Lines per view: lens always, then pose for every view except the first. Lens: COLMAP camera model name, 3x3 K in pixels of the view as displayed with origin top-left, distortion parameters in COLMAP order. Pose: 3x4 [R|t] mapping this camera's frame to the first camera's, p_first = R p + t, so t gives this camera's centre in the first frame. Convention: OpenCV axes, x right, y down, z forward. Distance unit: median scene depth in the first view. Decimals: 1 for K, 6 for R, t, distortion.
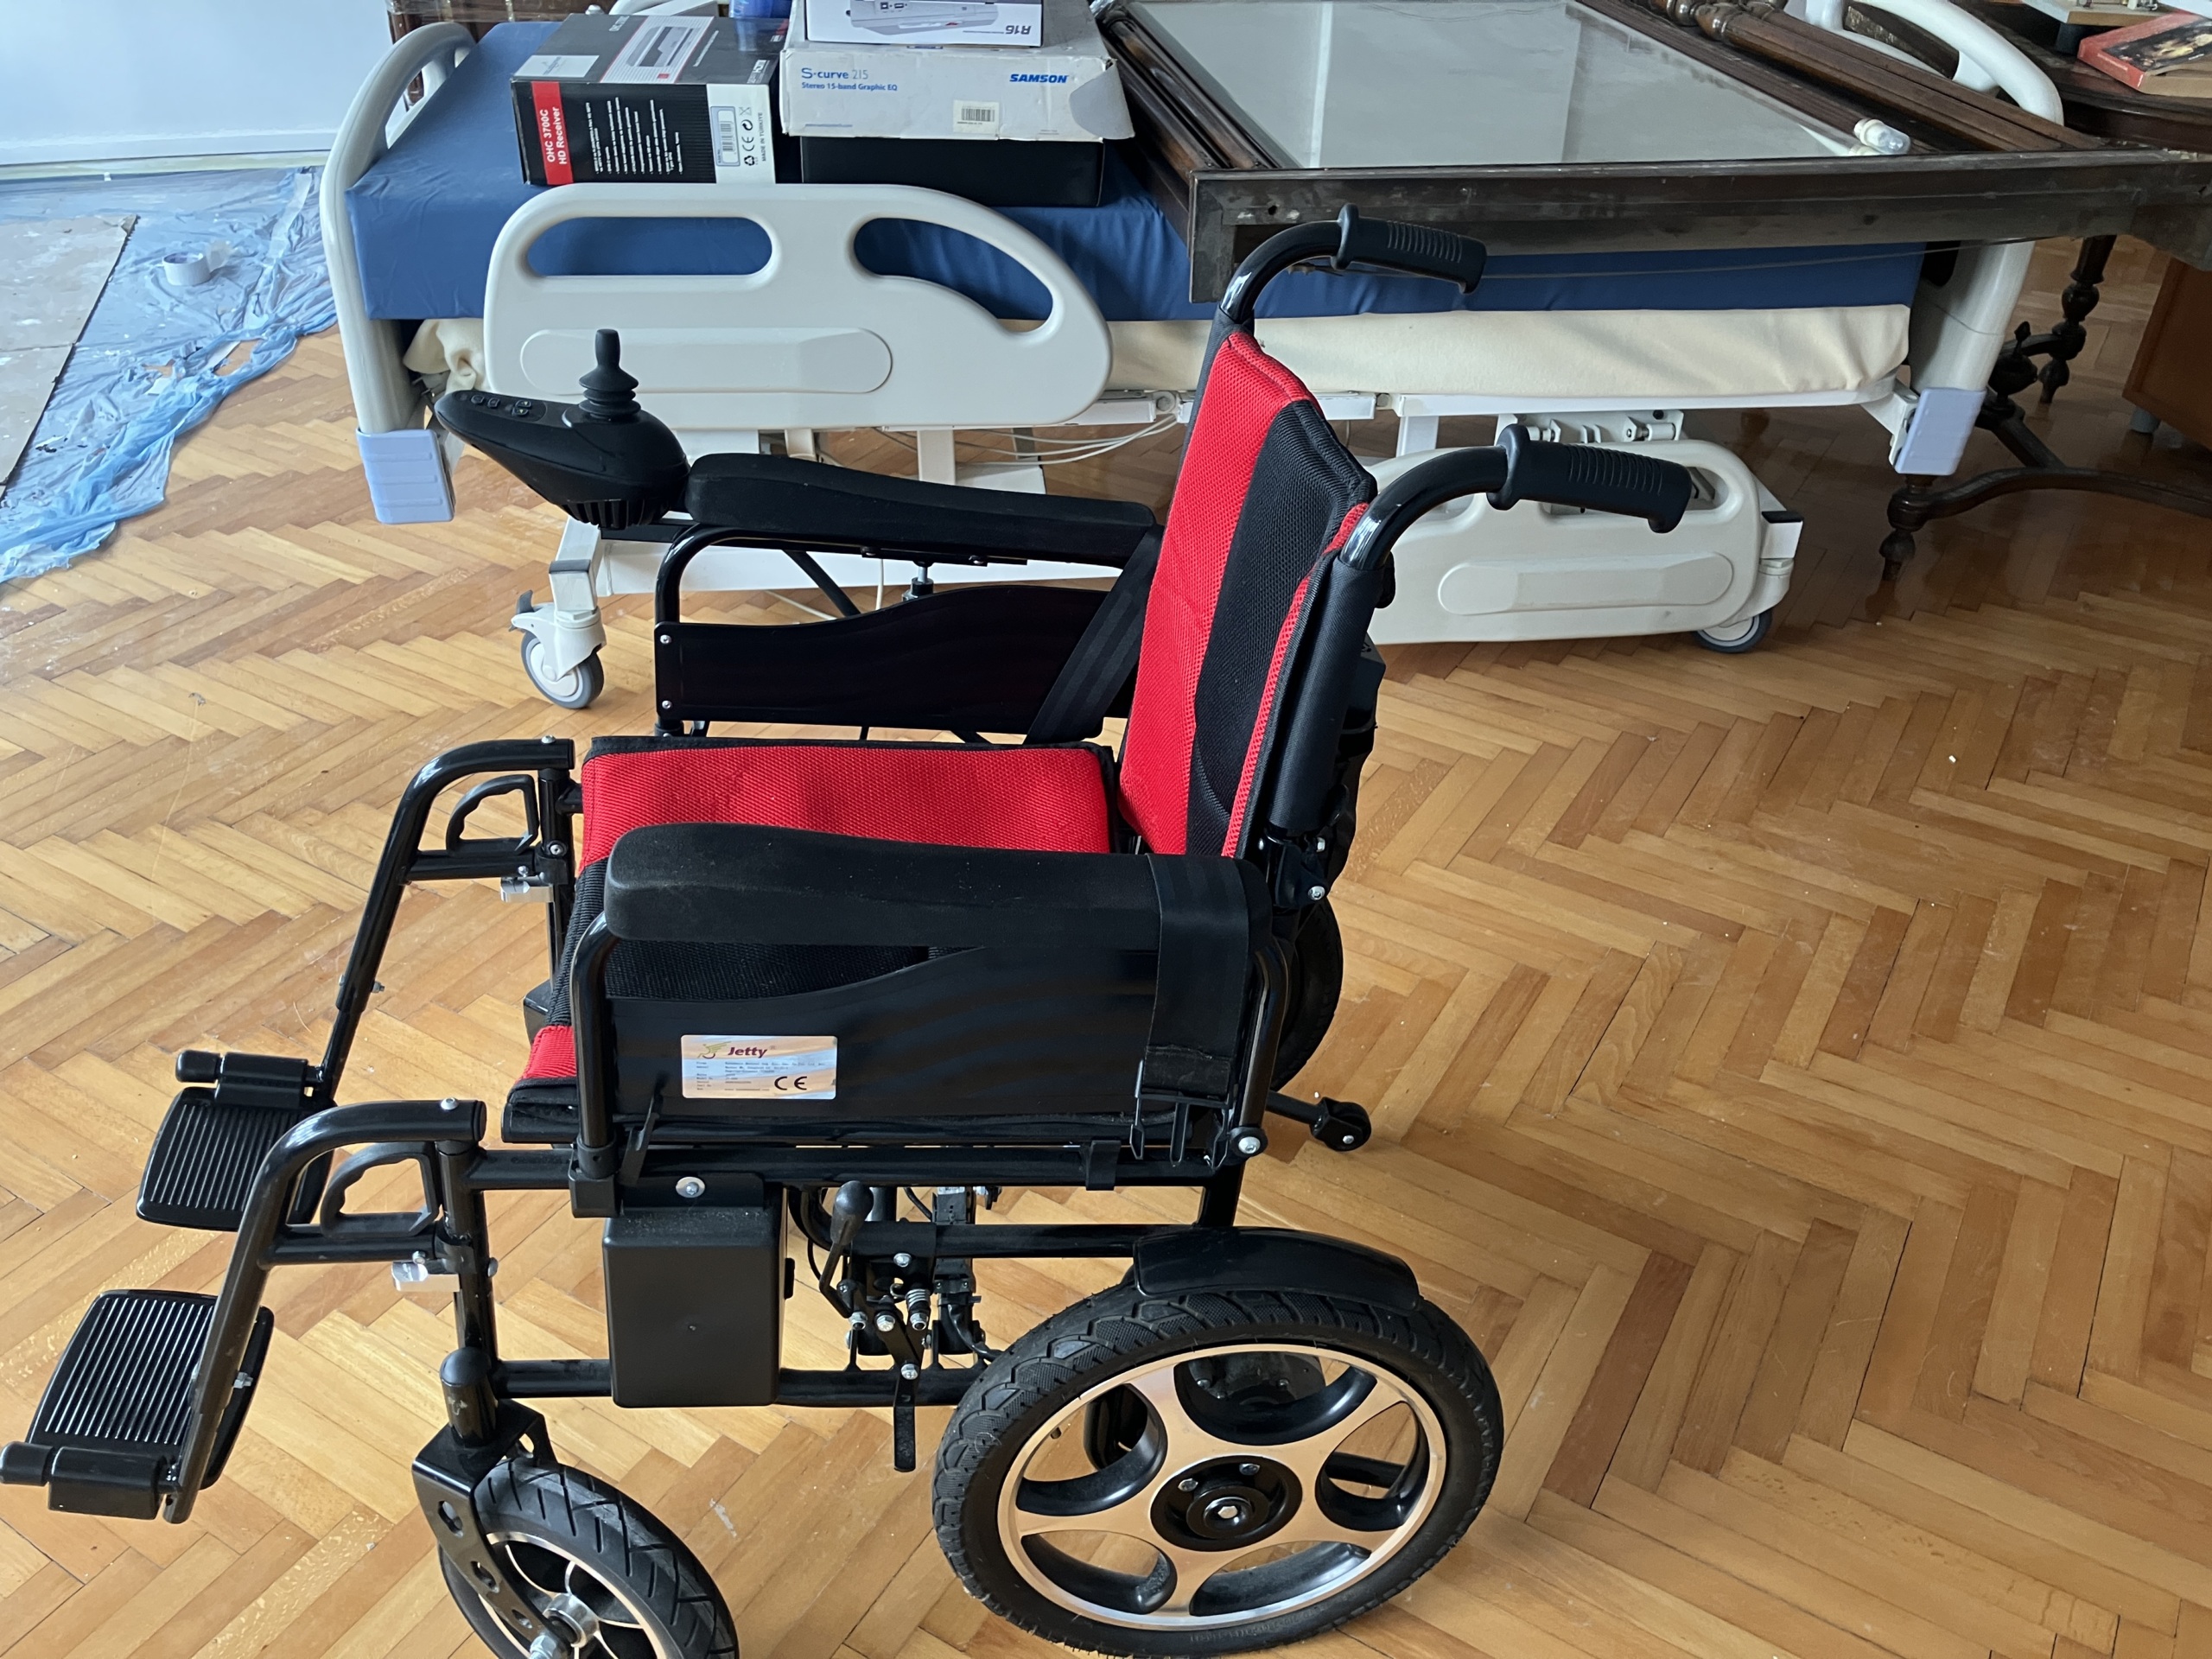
lens RADIAL K [[1799.4, 0, 1106.0], [0, 1799.4, 829.5], [0, 0, 1]] dist [0.041143, 0.003441]
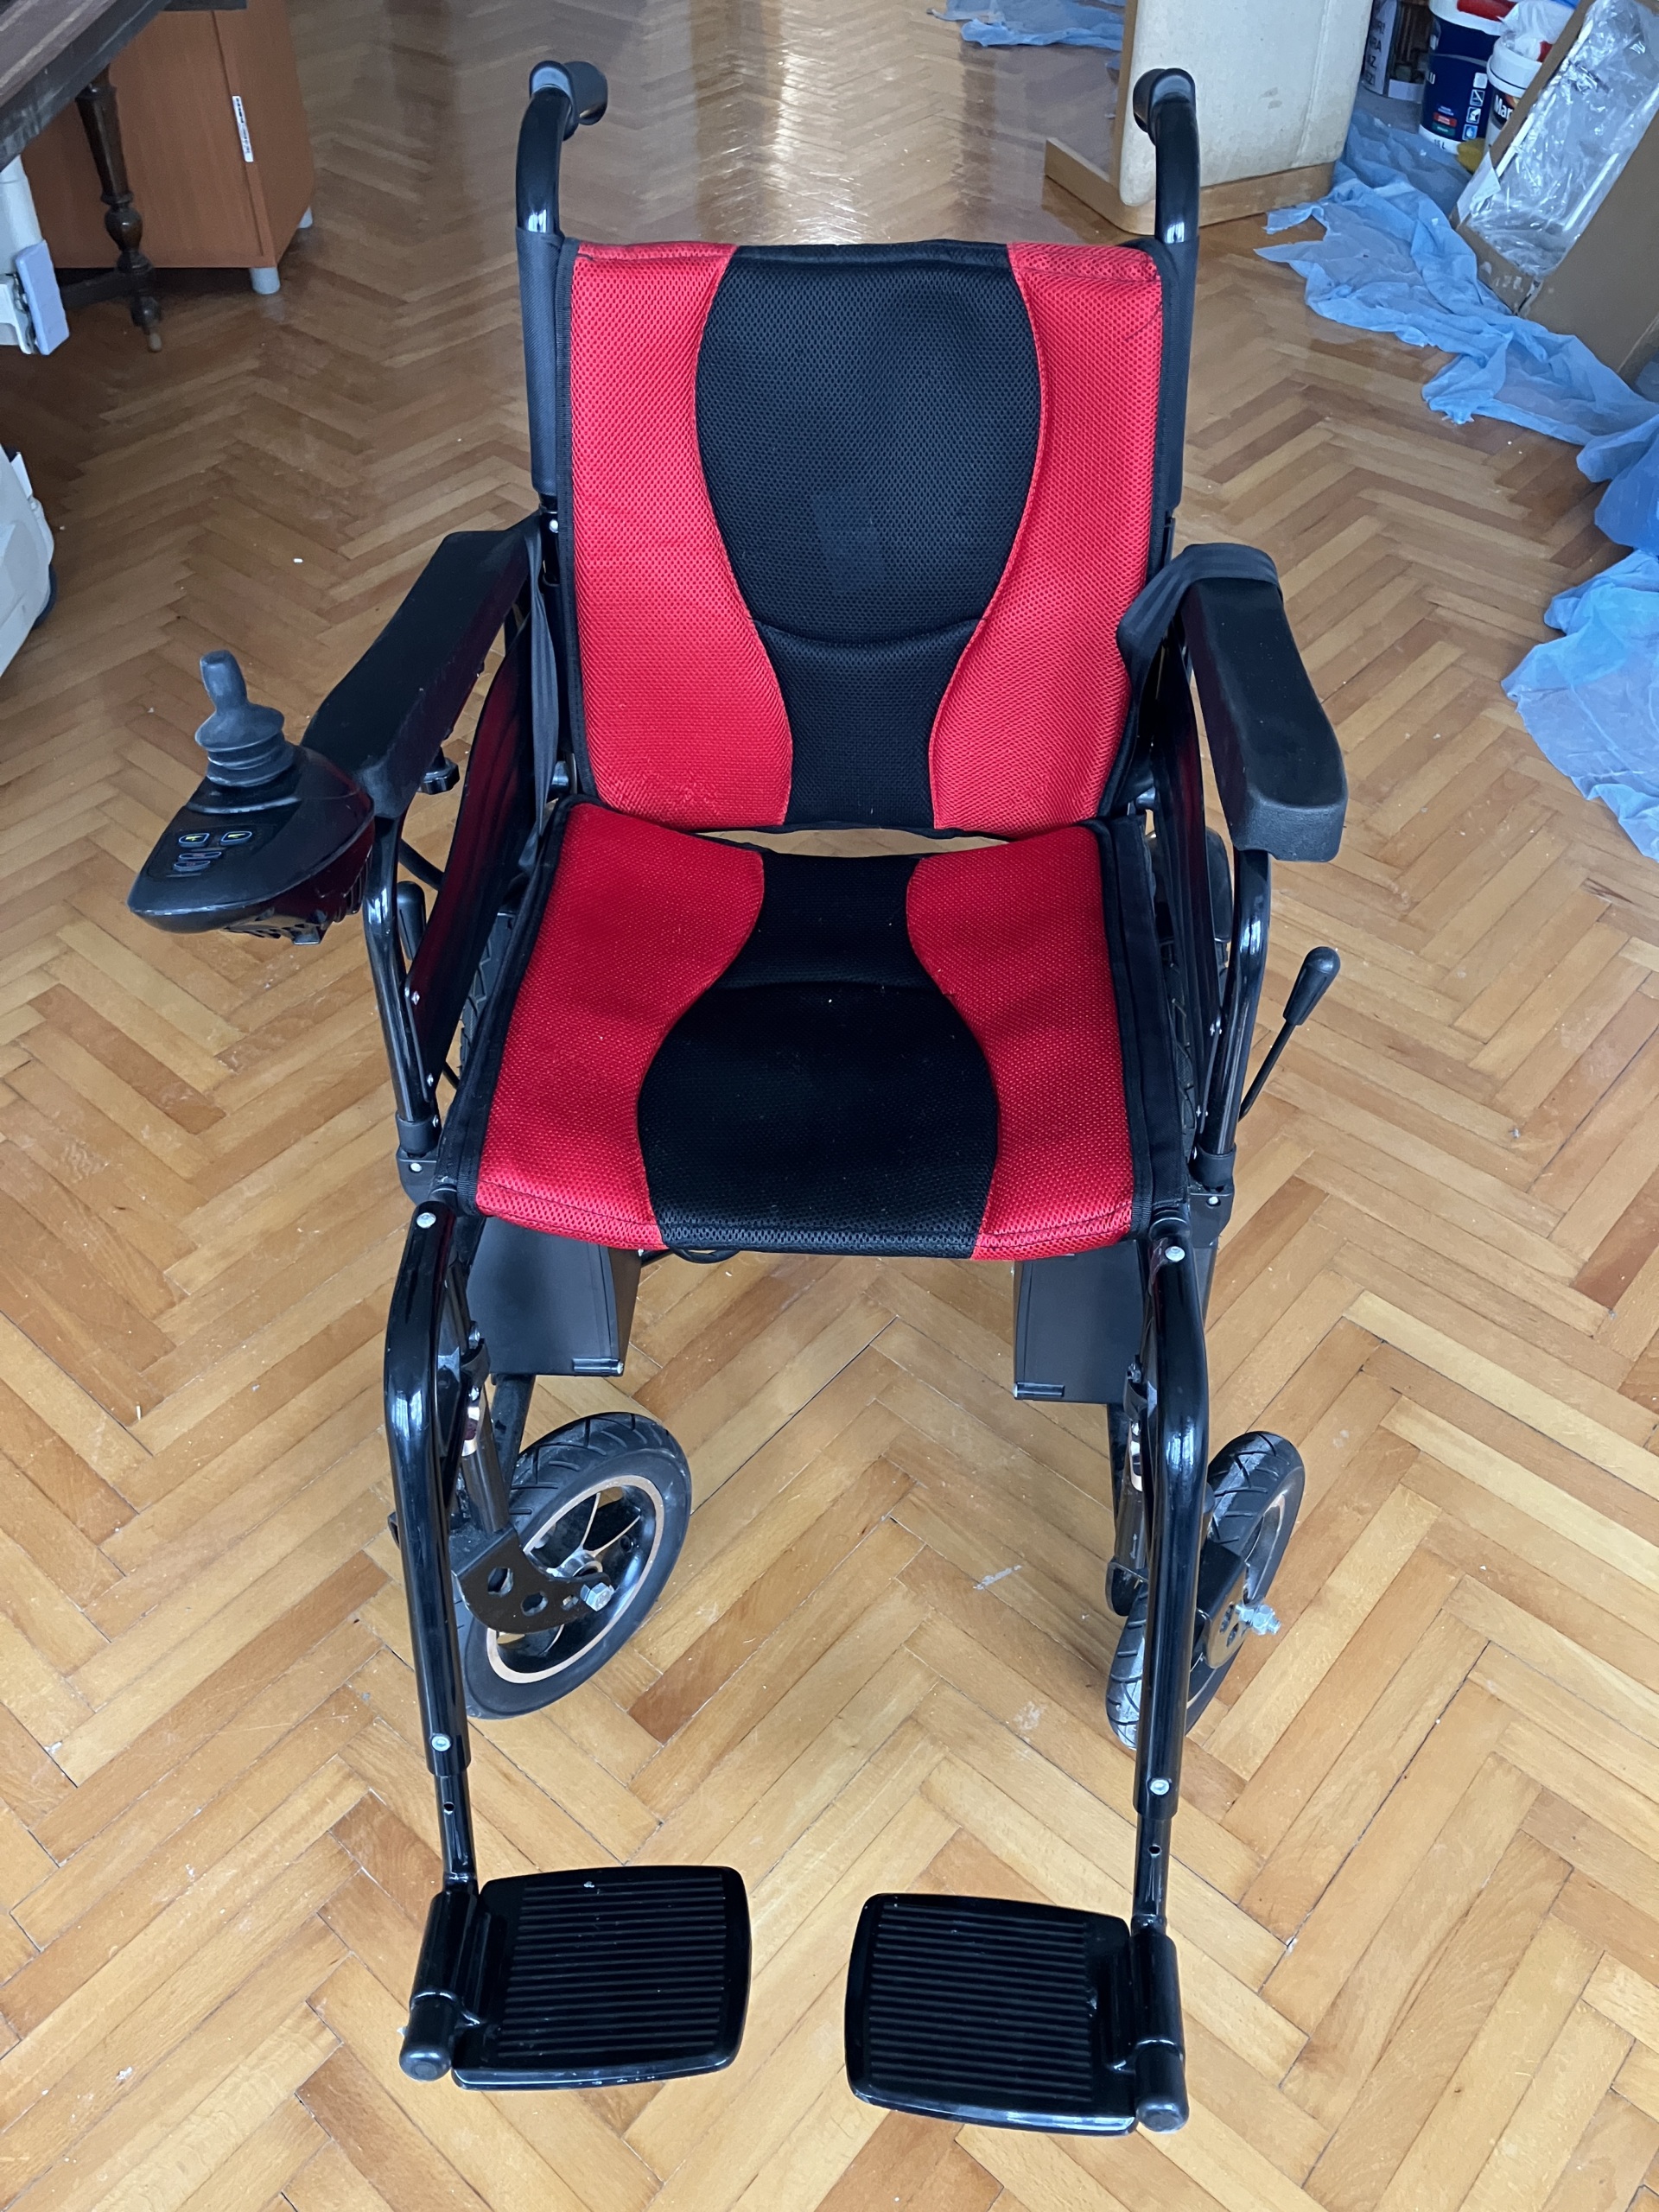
lens RADIAL K [[1799.4, 0, 829.5], [0, 1799.4, 1106.0], [0, 0, 1]] dist [0.041143, 0.003441]
pose [[0.173067, -0.716723, 0.675541, -0.433342], [0.570696, 0.631987, 0.524308, -0.218559], [-0.802717, 0.294788, 0.518407, 0.292366]]
